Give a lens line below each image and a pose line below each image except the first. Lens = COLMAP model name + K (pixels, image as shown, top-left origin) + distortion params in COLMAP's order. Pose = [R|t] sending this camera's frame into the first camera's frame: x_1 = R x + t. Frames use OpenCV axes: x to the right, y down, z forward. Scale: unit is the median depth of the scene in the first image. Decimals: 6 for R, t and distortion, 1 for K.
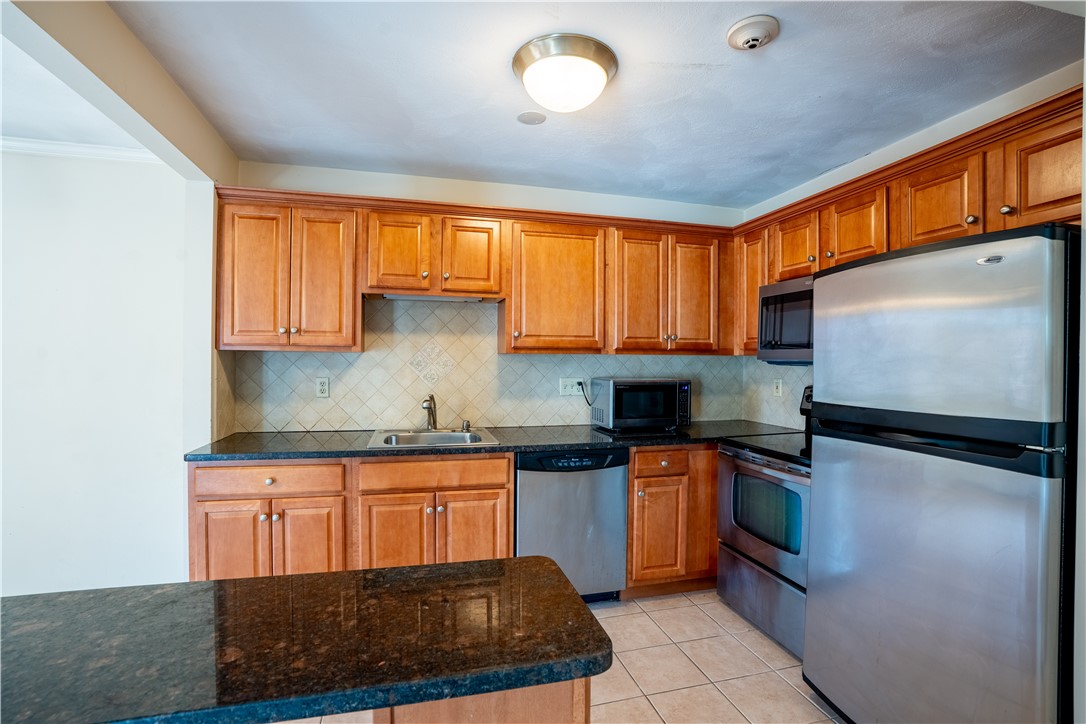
lens RADIAL K [[500.9, 0, 541.2], [0, 500.9, 366.1], [0, 0, 1]] dist [-0.053489, 0.008924]
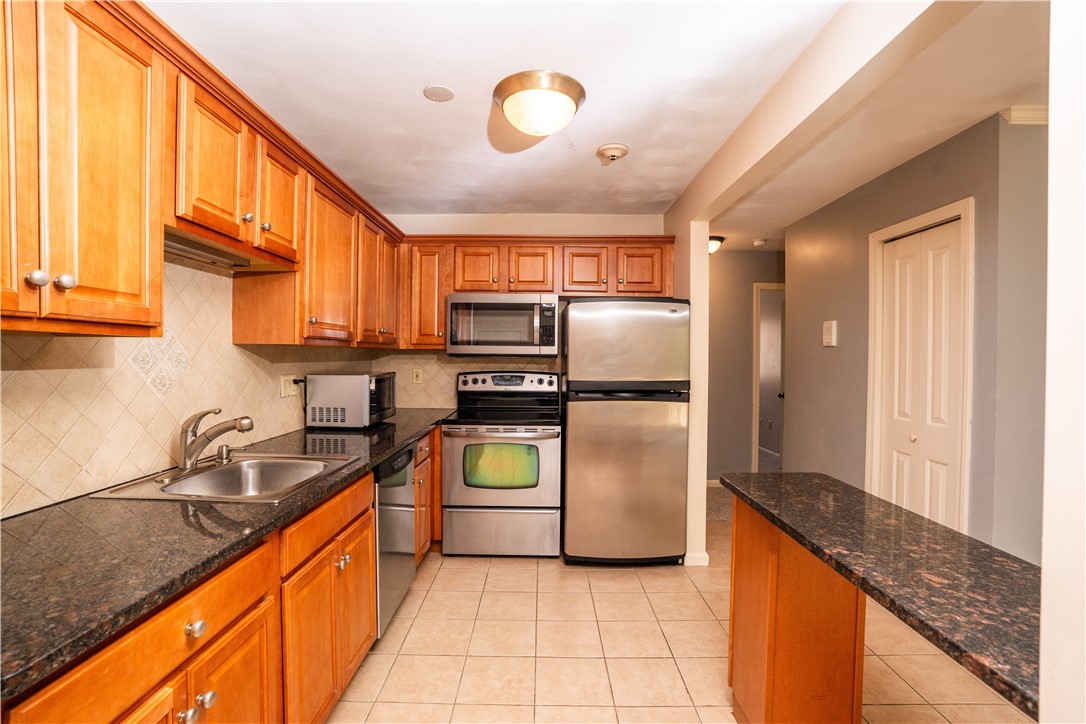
lens RADIAL K [[500.9, 0, 546.4], [0, 500.9, 367.1], [0, 0, 1]] dist [-0.053489, 0.008924]
pose [[0.249503, -0.024738, 0.968058, -0.708319], [-0.001103, 0.999666, 0.025831, -0.011641], [-0.968373, -0.007513, 0.249393, 0.464484]]
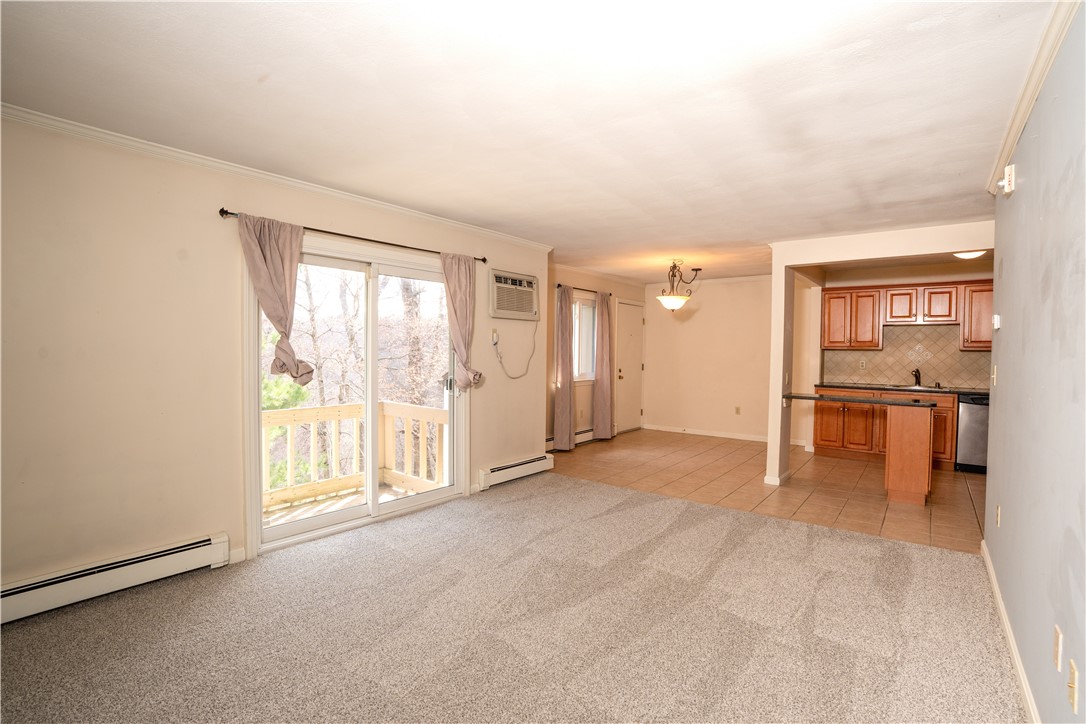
lens RADIAL K [[500.9, 0, 535.9], [0, 500.9, 361.7], [0, 0, 1]] dist [-0.053489, 0.008924]
pose [[0.590608, 0.016681, -0.806786, 0.510389], [-0.010370, 0.999861, 0.013081, 0.014578], [0.806892, 0.000640, 0.590698, -1.602930]]
